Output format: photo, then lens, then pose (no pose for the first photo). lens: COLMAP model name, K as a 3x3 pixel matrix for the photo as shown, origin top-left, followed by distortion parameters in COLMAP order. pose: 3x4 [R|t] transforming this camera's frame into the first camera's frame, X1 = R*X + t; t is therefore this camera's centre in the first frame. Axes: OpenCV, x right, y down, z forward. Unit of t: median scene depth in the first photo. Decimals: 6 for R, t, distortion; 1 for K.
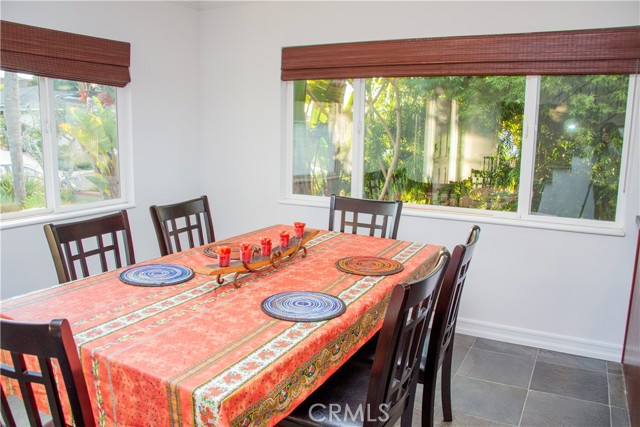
lens RADIAL K [[527.6, 0, 320.0], [0, 527.6, 213.5], [0, 0, 1]] dist [-0.155751, 0.131706]
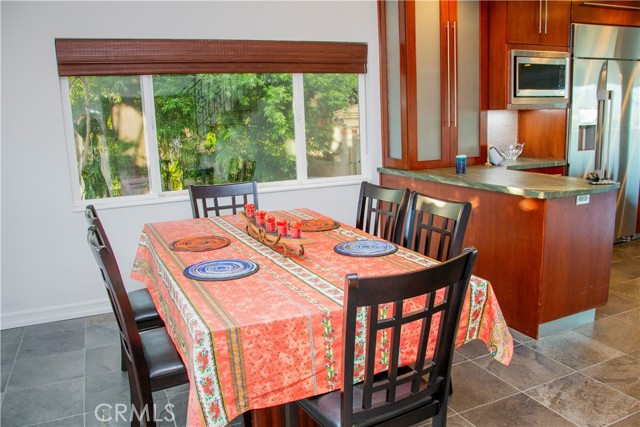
lens RADIAL K [[527.6, 0, 320.0], [0, 527.6, 213.5], [0, 0, 1]] dist [-0.155751, 0.131706]
pose [[0.592168, -0.178839, 0.785719, -0.951055], [0.181349, 0.979625, 0.086297, -0.034613], [-0.785143, 0.091387, 0.612535, 0.249049]]
